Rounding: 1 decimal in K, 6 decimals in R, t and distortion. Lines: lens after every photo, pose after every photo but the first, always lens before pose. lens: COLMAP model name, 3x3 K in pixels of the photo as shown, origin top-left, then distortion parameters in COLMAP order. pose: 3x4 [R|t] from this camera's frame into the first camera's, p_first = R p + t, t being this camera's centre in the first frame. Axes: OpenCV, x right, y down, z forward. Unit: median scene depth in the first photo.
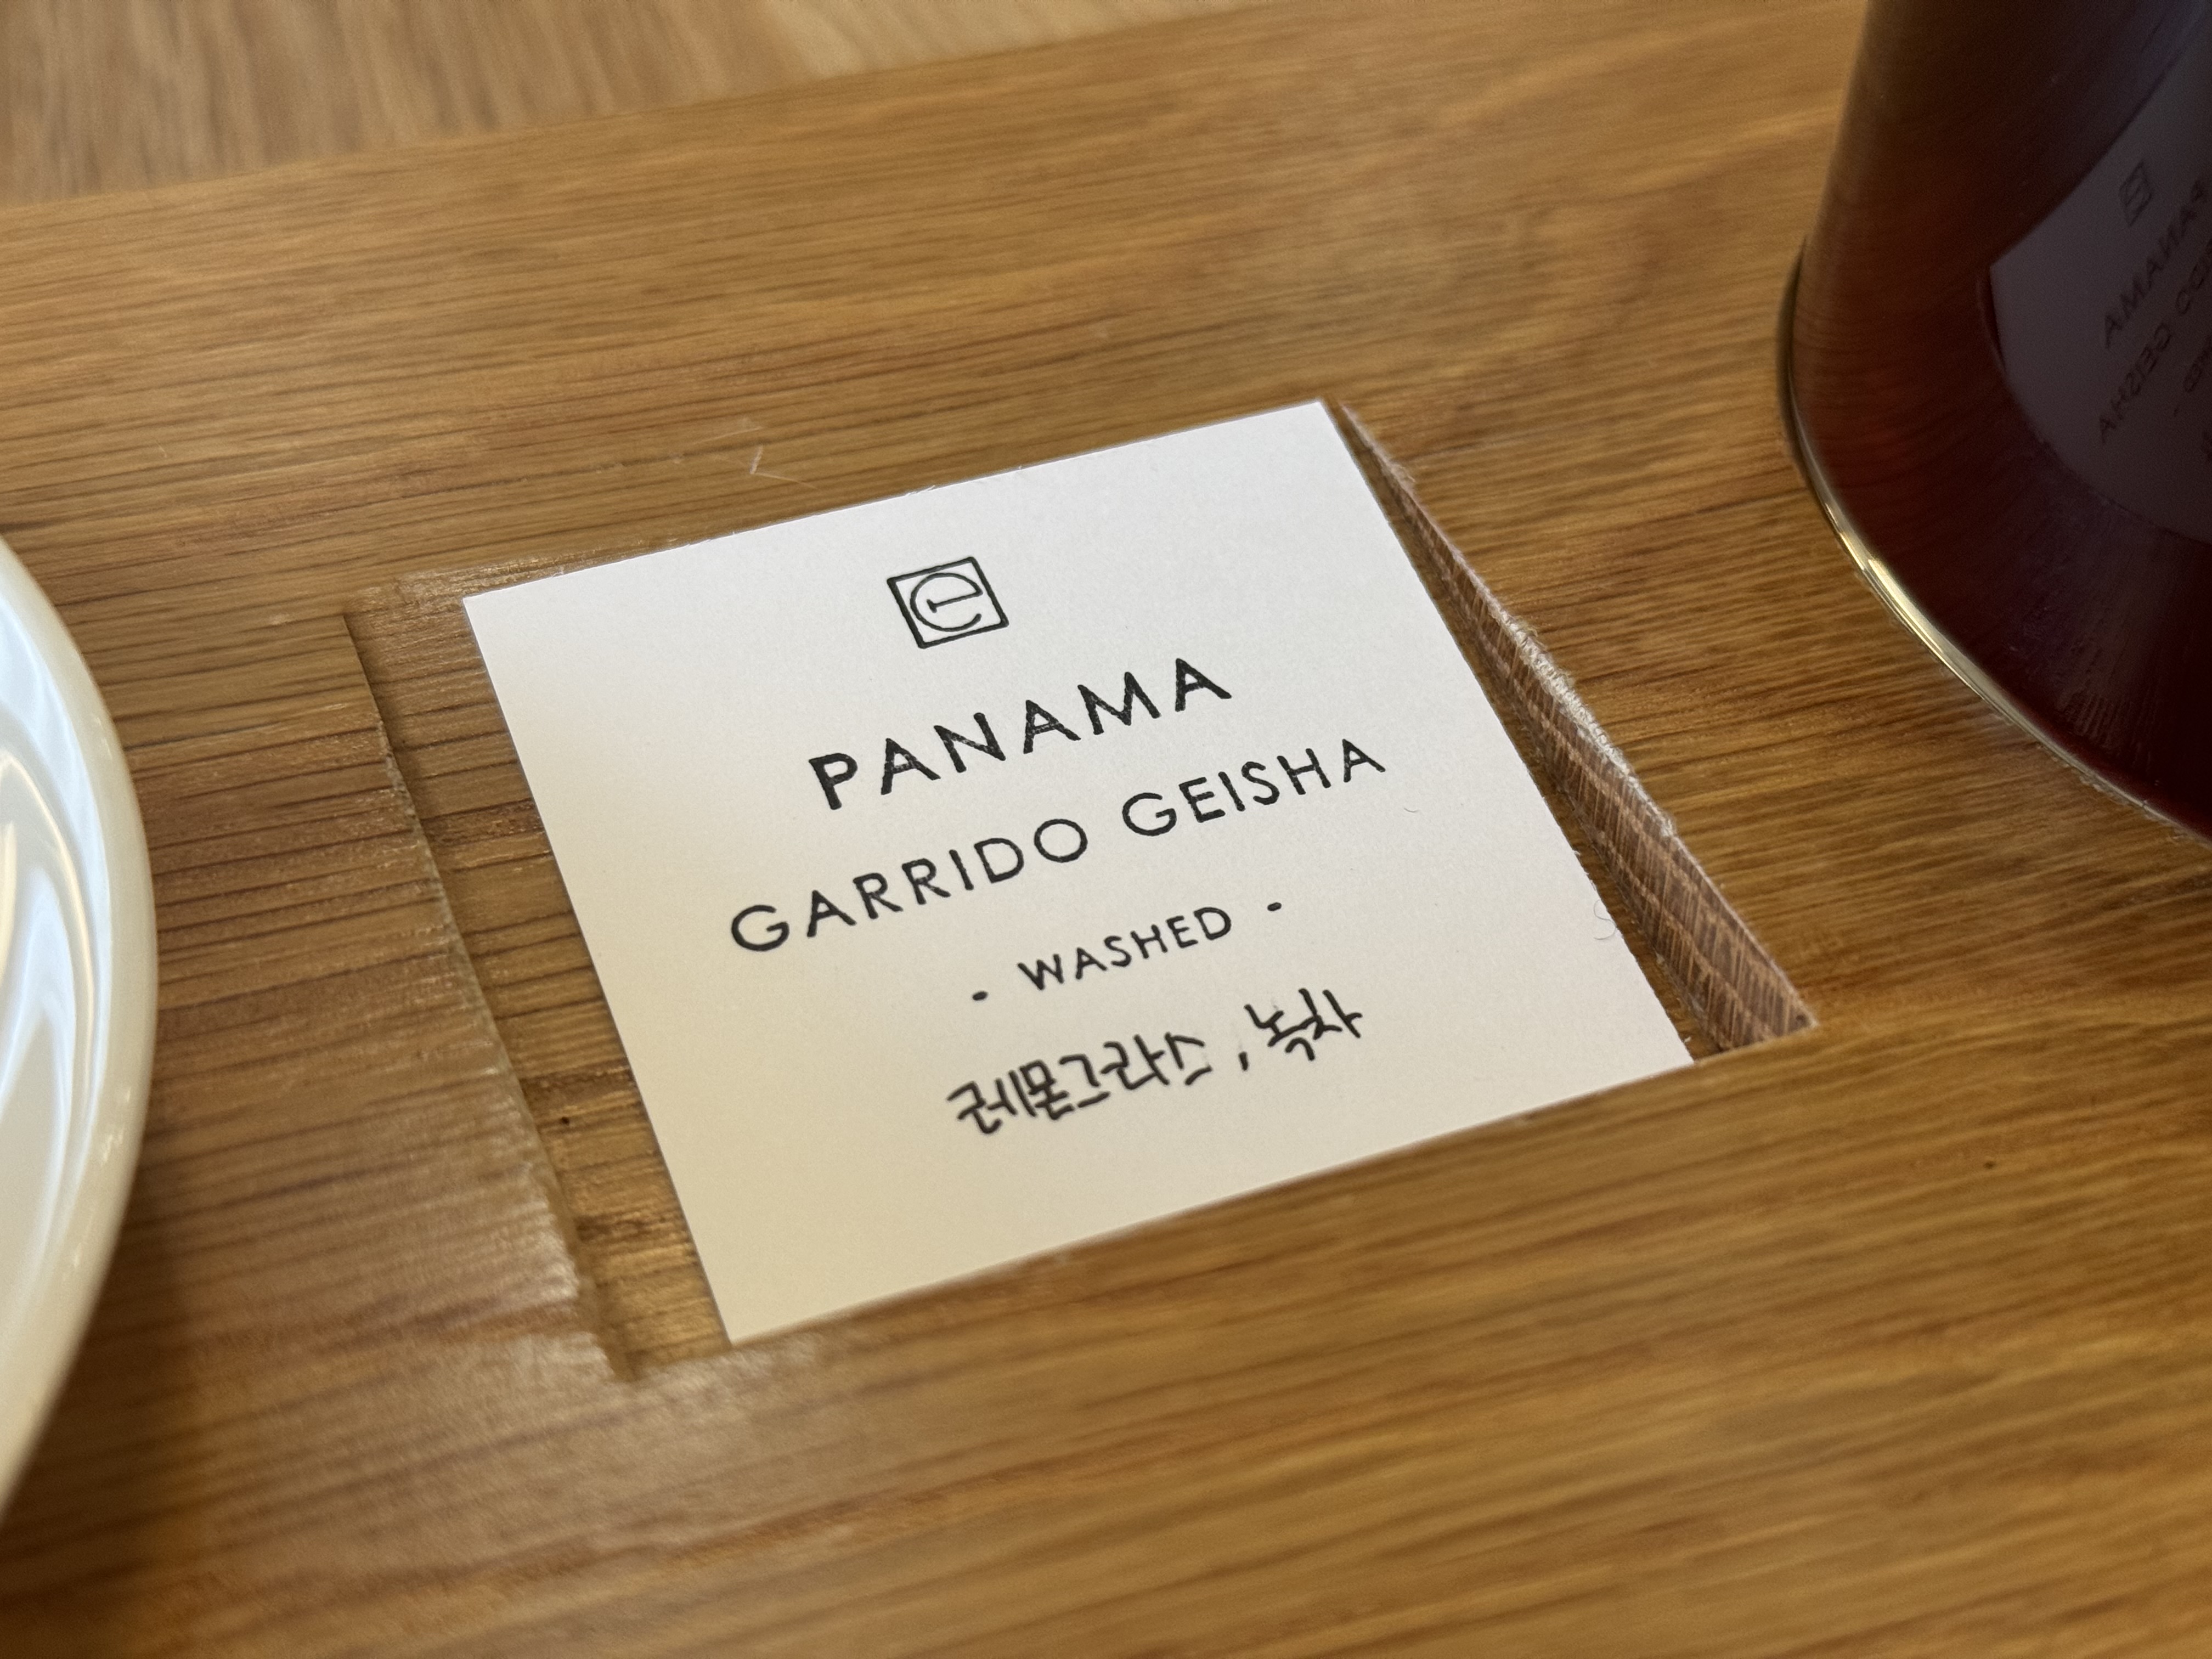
lens RADIAL K [[3274.5, 0, 1101.3], [0, 3274.5, 830.0], [0, 0, 1]] dist [0.084654, 0.000000]
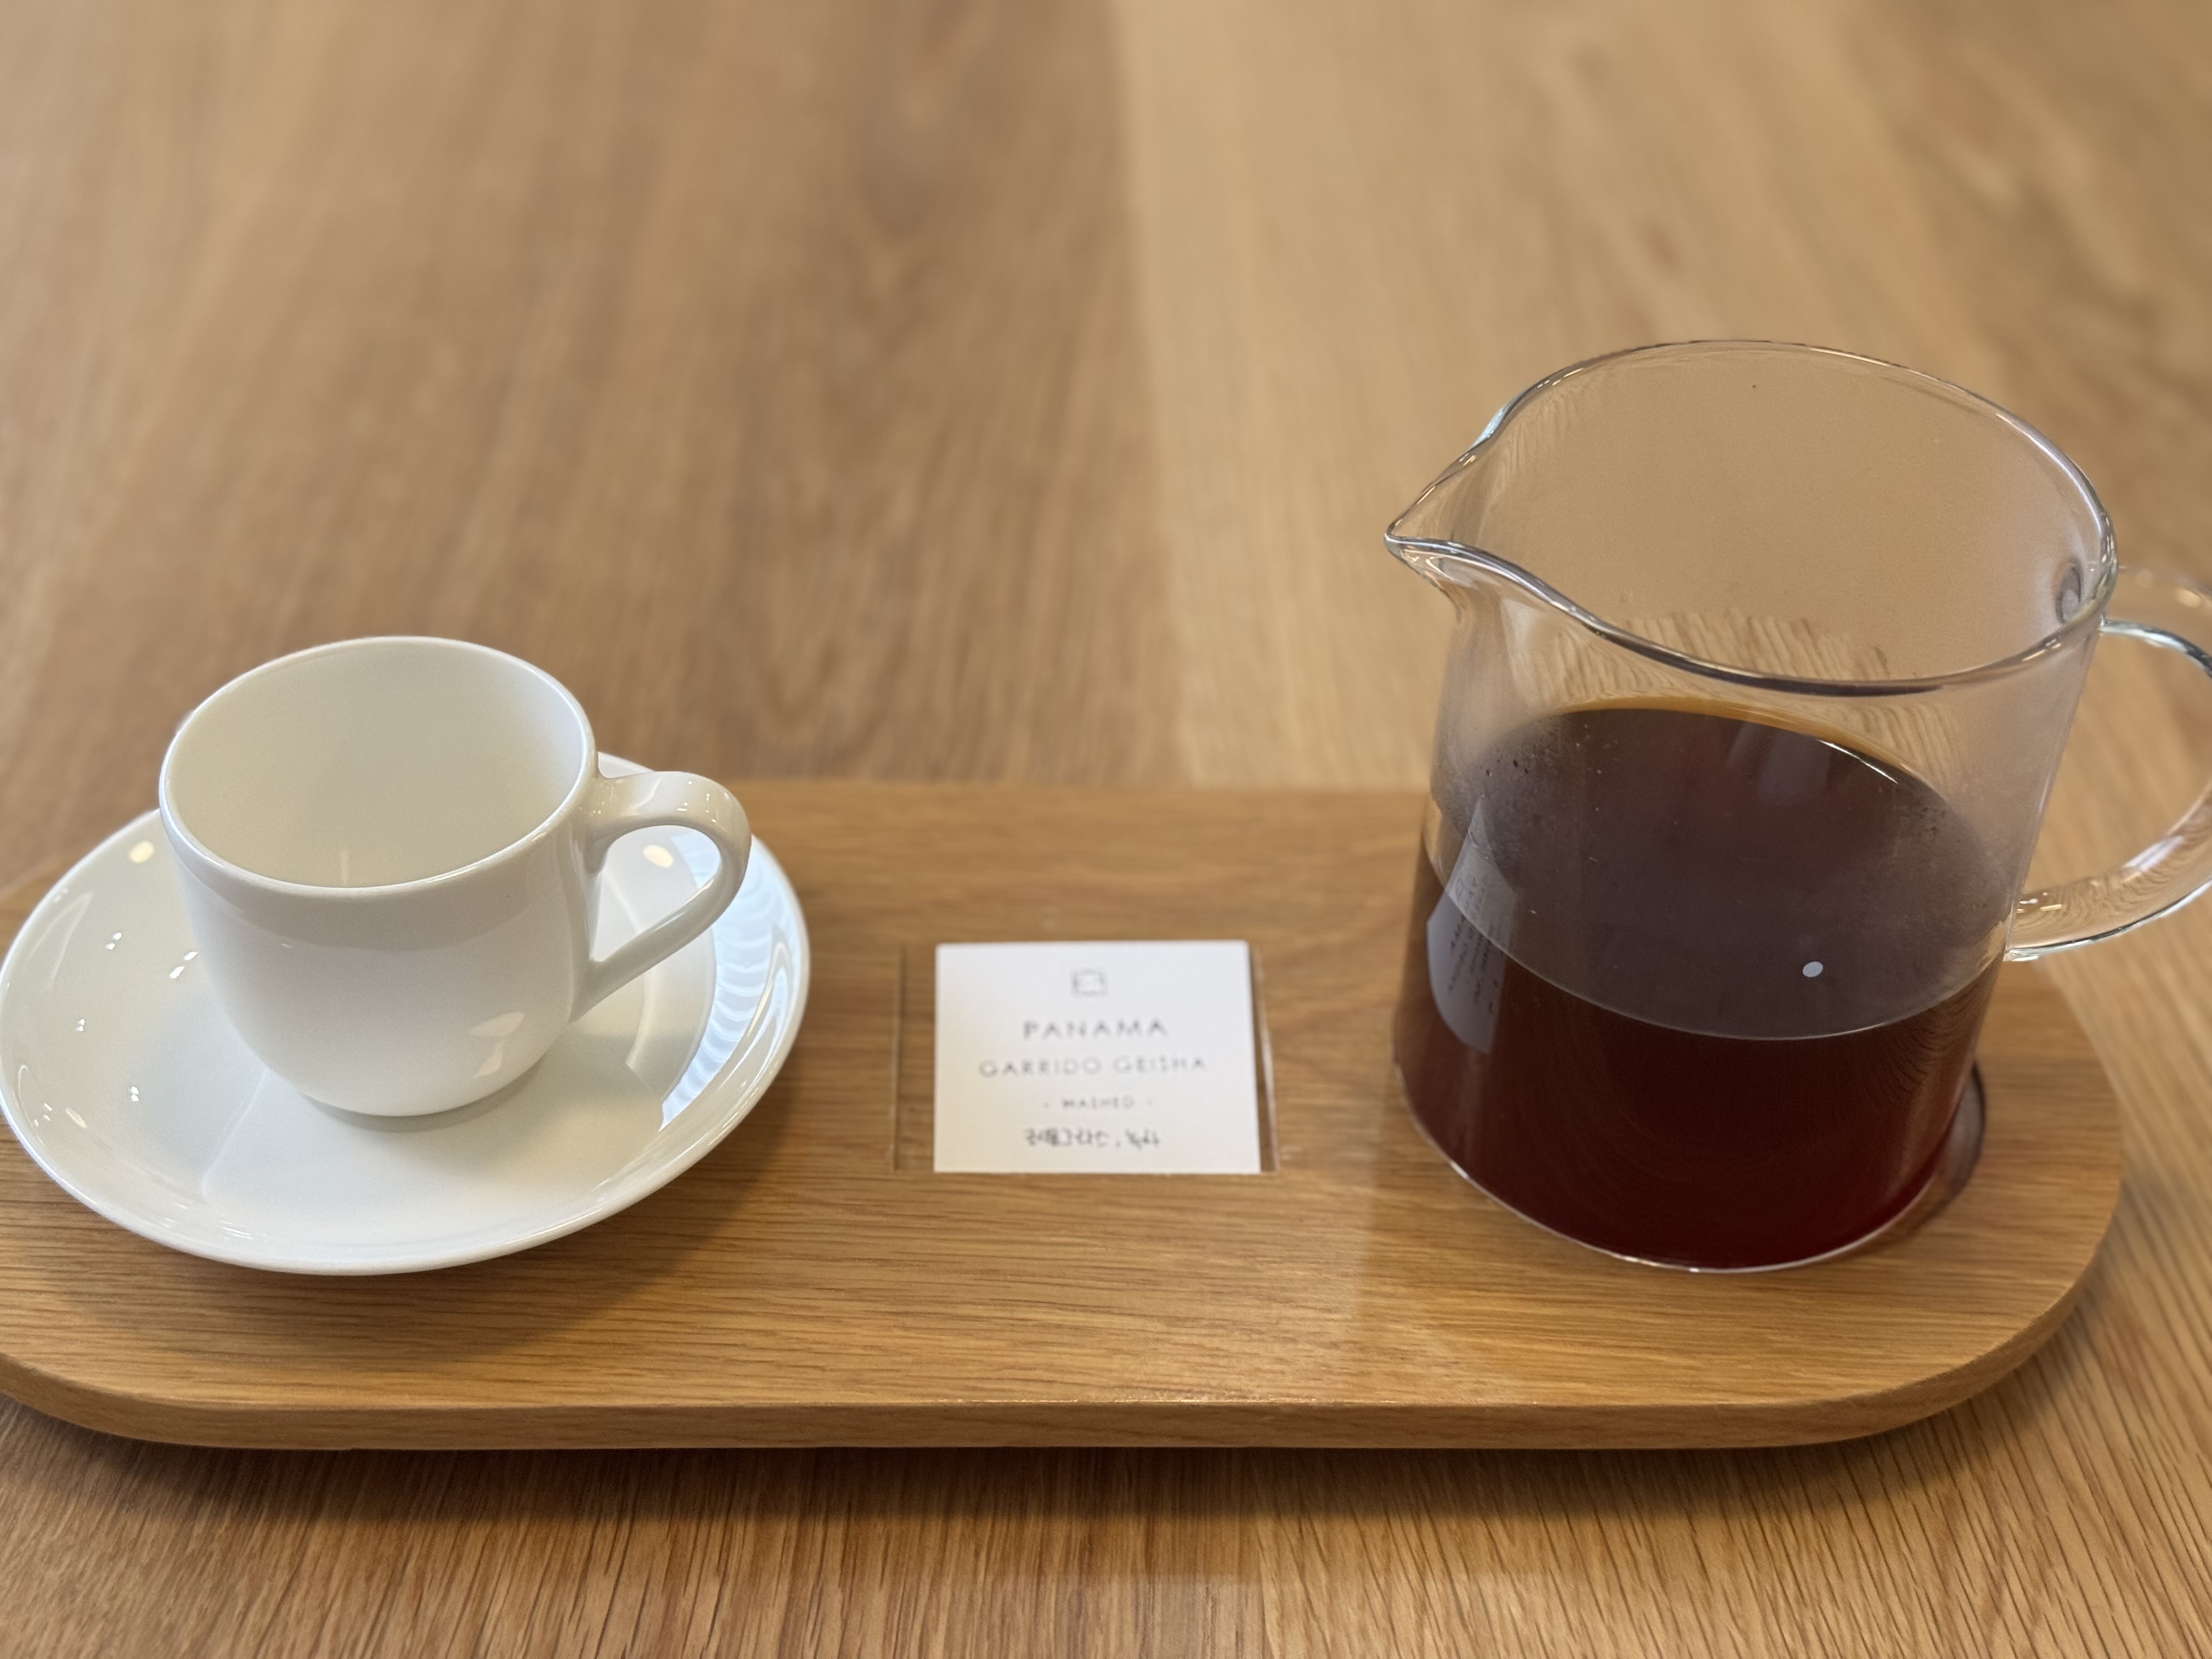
lens RADIAL K [[3274.5, 0, 1105.4], [0, 3274.5, 825.2], [0, 0, 1]] dist [0.084654, 0.000000]
pose [[0.935049, 0.211523, -0.284503, 0.850886], [-0.237934, 0.969345, -0.061304, -0.031257], [0.262814, 0.125015, 0.956713, -2.030163]]
